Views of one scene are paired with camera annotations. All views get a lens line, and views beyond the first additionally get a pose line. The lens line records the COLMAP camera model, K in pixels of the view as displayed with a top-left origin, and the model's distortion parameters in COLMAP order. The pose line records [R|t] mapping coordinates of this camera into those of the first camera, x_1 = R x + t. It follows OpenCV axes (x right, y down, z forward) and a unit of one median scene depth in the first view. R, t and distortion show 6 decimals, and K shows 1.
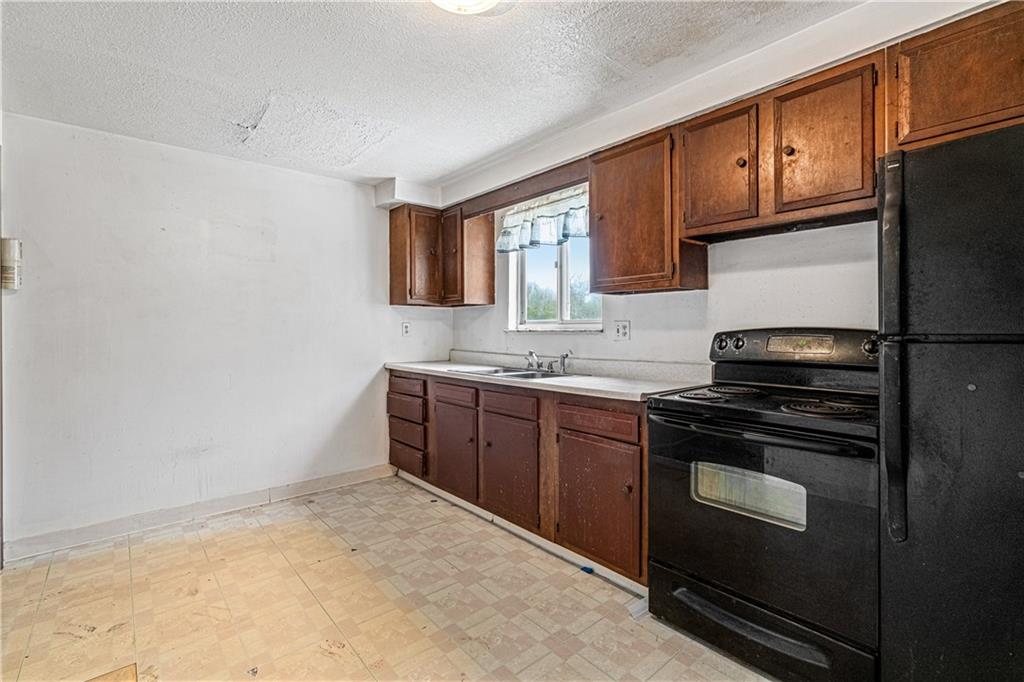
lens RADIAL K [[464.5, 0, 516.6], [0, 464.5, 335.5], [0, 0, 1]] dist [-0.003944, 0.000562]
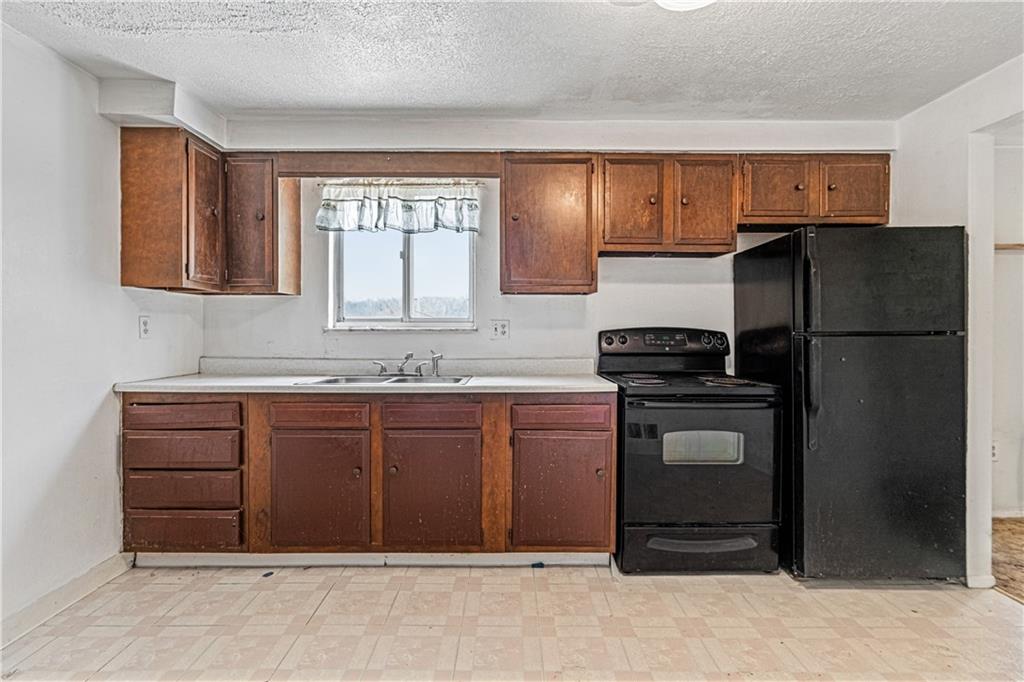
lens RADIAL K [[470.7, 0, 511.3], [0, 470.7, 333.7], [0, 0, 1]] dist [-0.004928, -0.000186]
pose [[0.652075, -0.003107, 0.758149, -0.500922], [0.006899, 0.999975, -0.001836, 0.000682], [-0.758123, 0.006428, 0.652079, 0.282532]]
